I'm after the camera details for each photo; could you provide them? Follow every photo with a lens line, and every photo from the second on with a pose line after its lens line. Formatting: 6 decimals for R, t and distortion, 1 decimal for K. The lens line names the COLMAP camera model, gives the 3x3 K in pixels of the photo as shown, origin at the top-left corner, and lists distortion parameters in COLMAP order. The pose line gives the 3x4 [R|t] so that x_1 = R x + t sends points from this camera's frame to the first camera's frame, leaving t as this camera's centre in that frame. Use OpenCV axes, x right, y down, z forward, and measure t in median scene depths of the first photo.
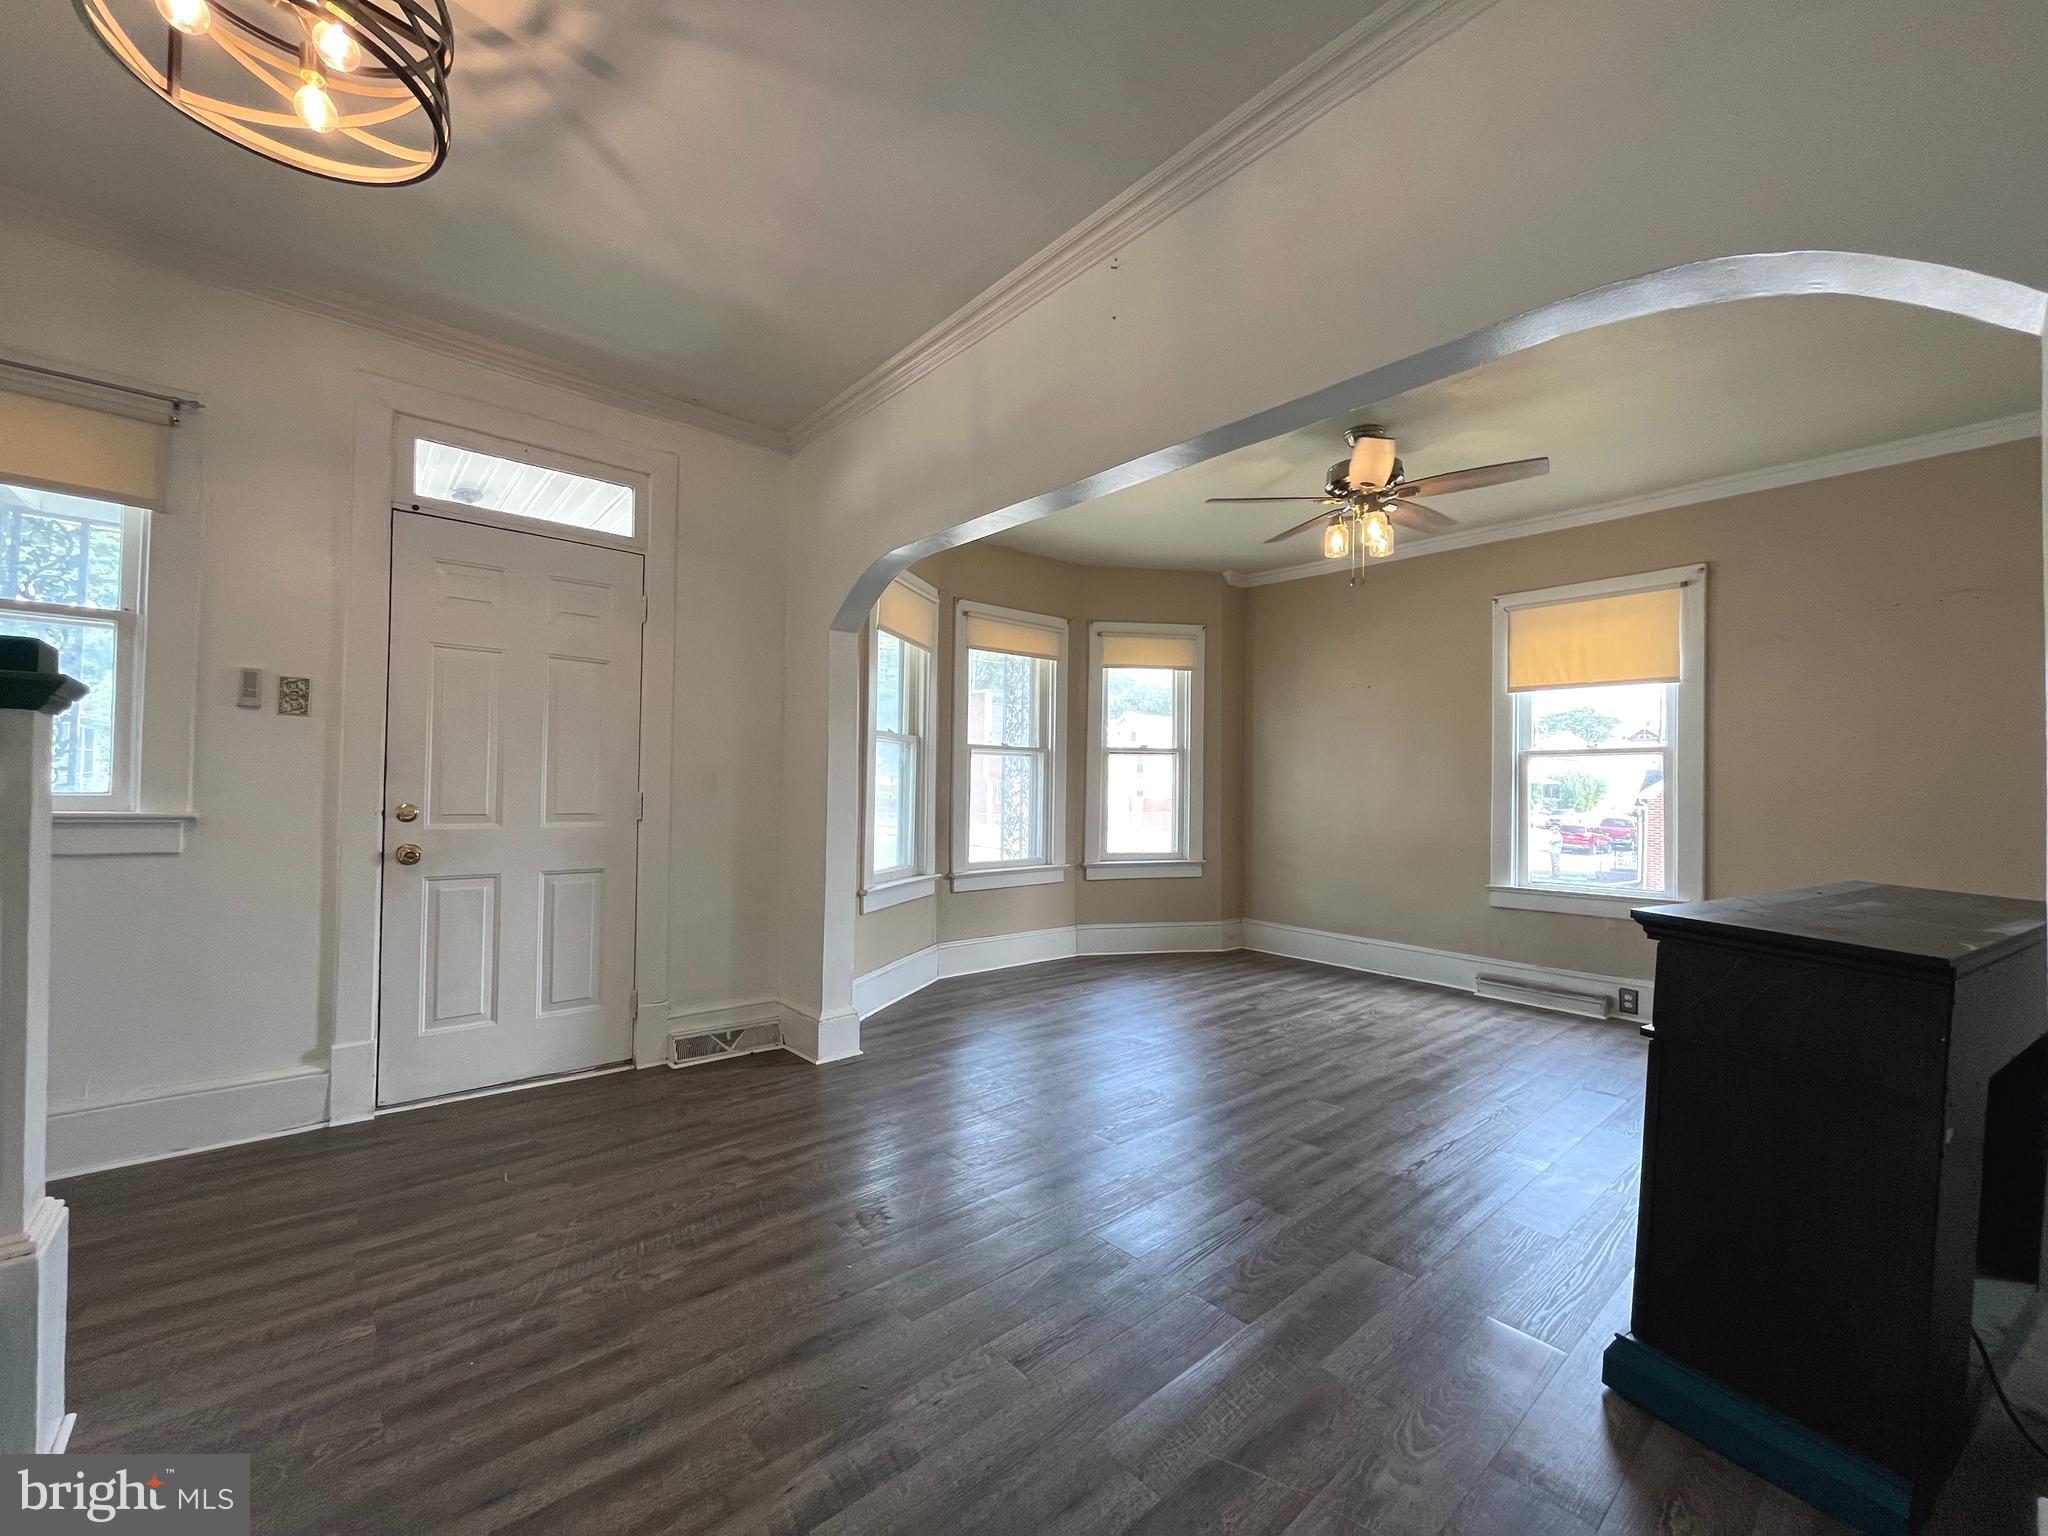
lens RADIAL K [[822.9, 0, 1014.2], [0, 822.9, 768.0], [0, 0, 1]] dist [0.002944, -0.000409]
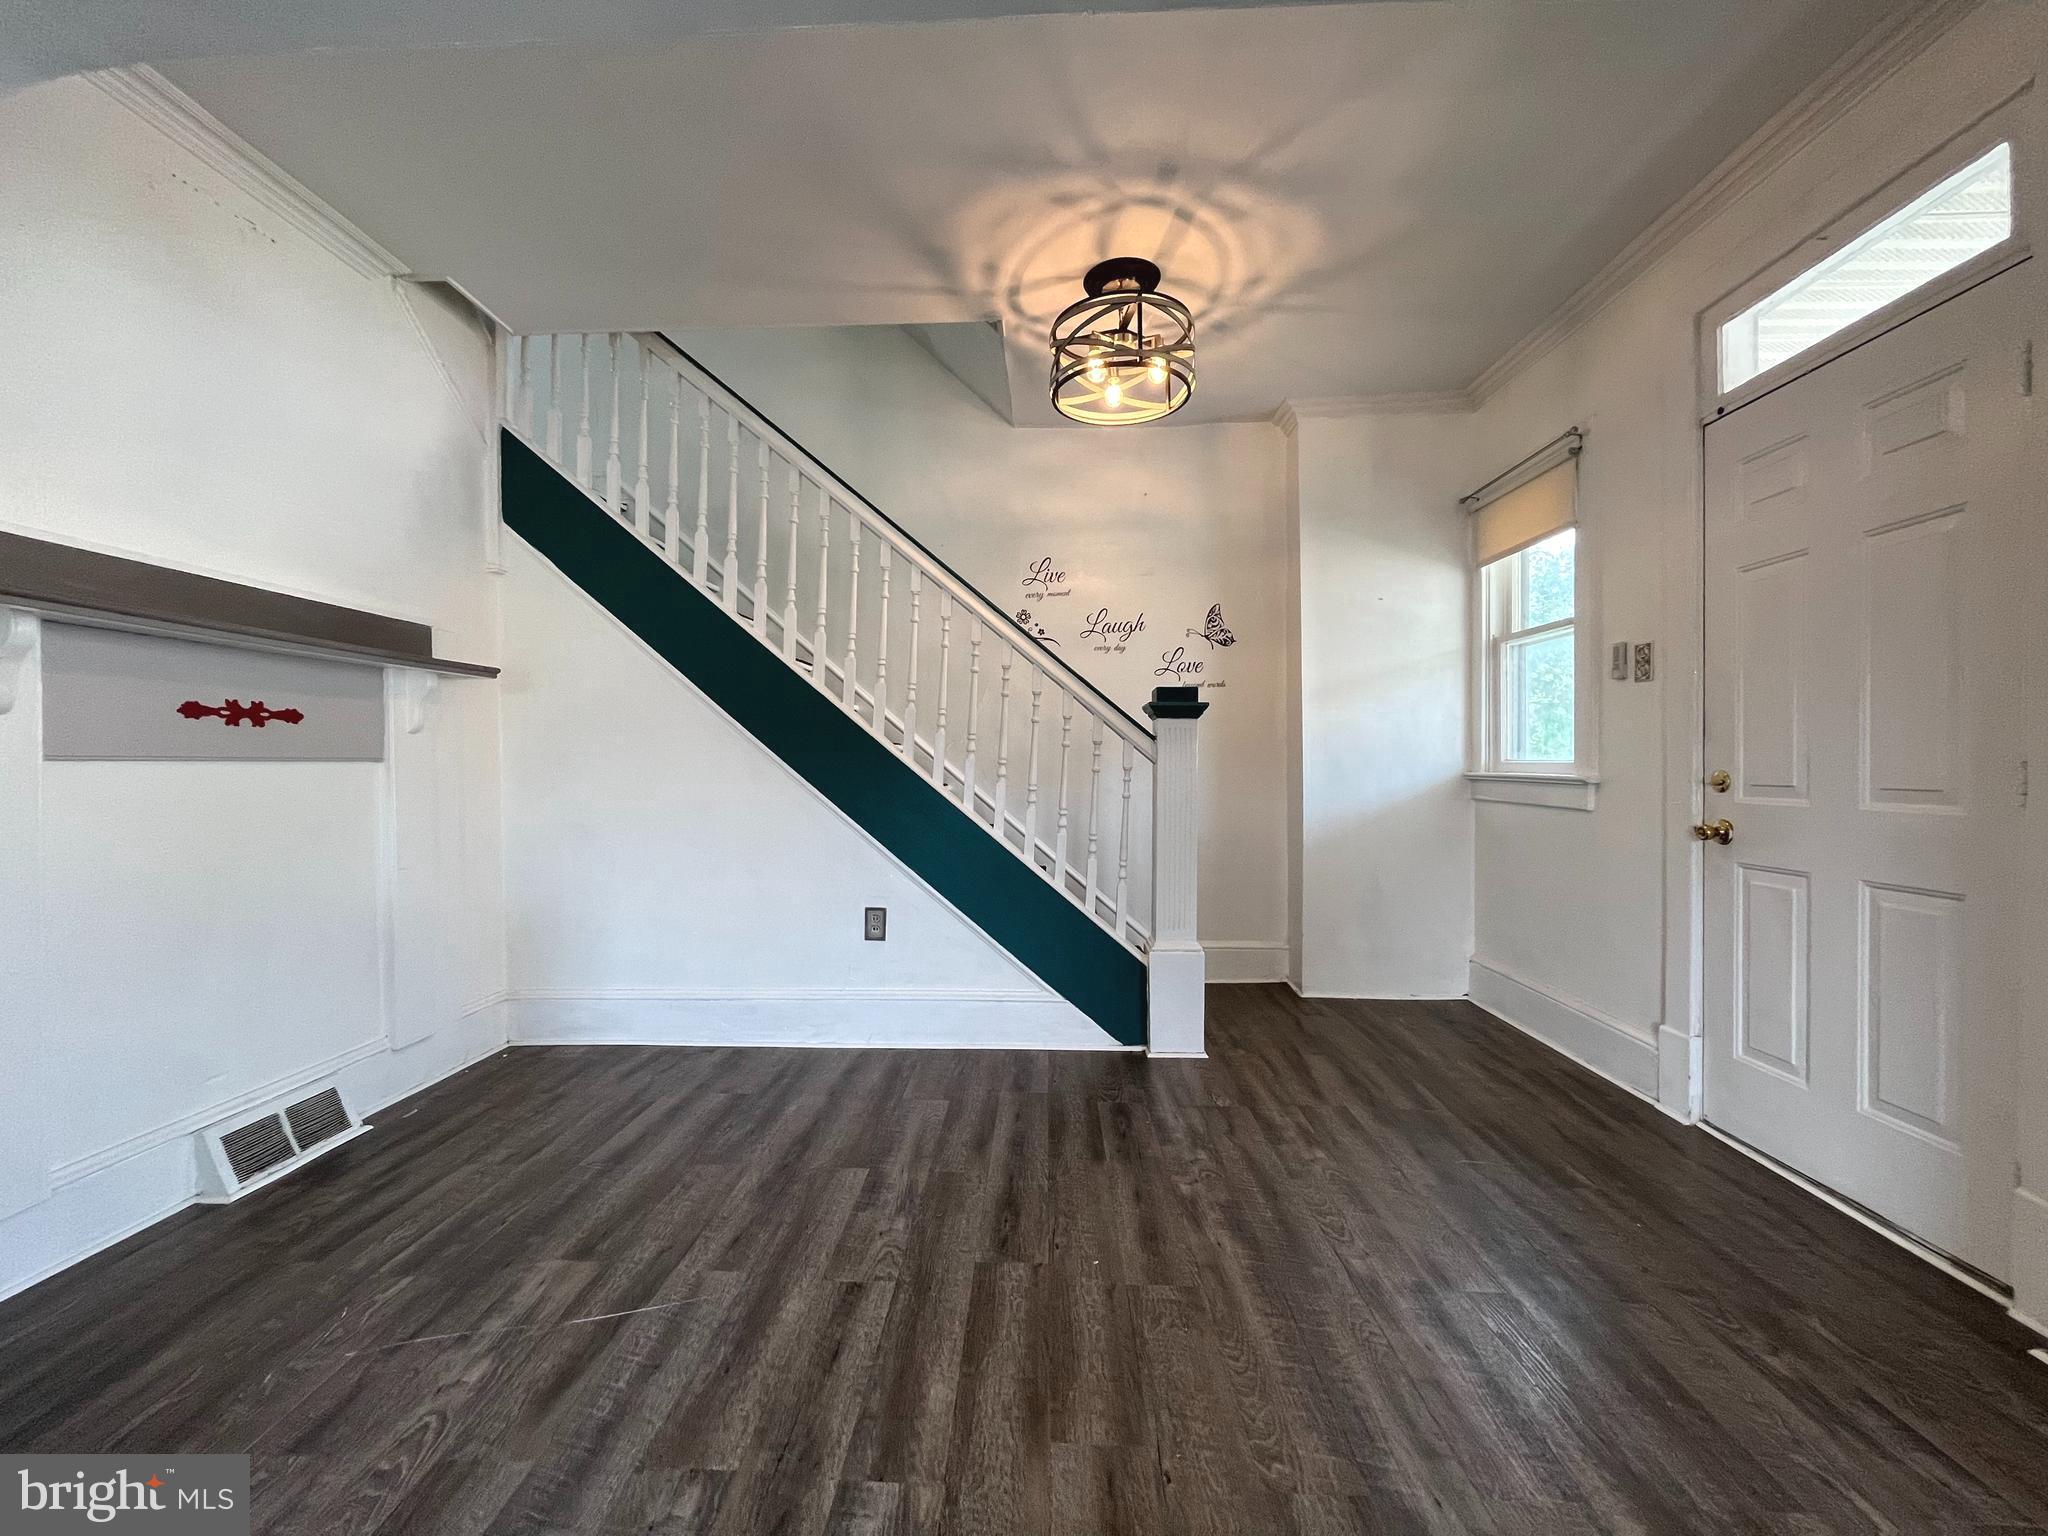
lens RADIAL K [[822.9, 0, 1018.5], [0, 822.9, 769.3], [0, 0, 1]] dist [0.002944, -0.000409]
pose [[-0.678320, -0.009114, -0.734710, 0.380357], [0.008532, 0.999758, -0.020279, 0.057251], [0.734717, -0.020024, -0.678078, 1.124448]]
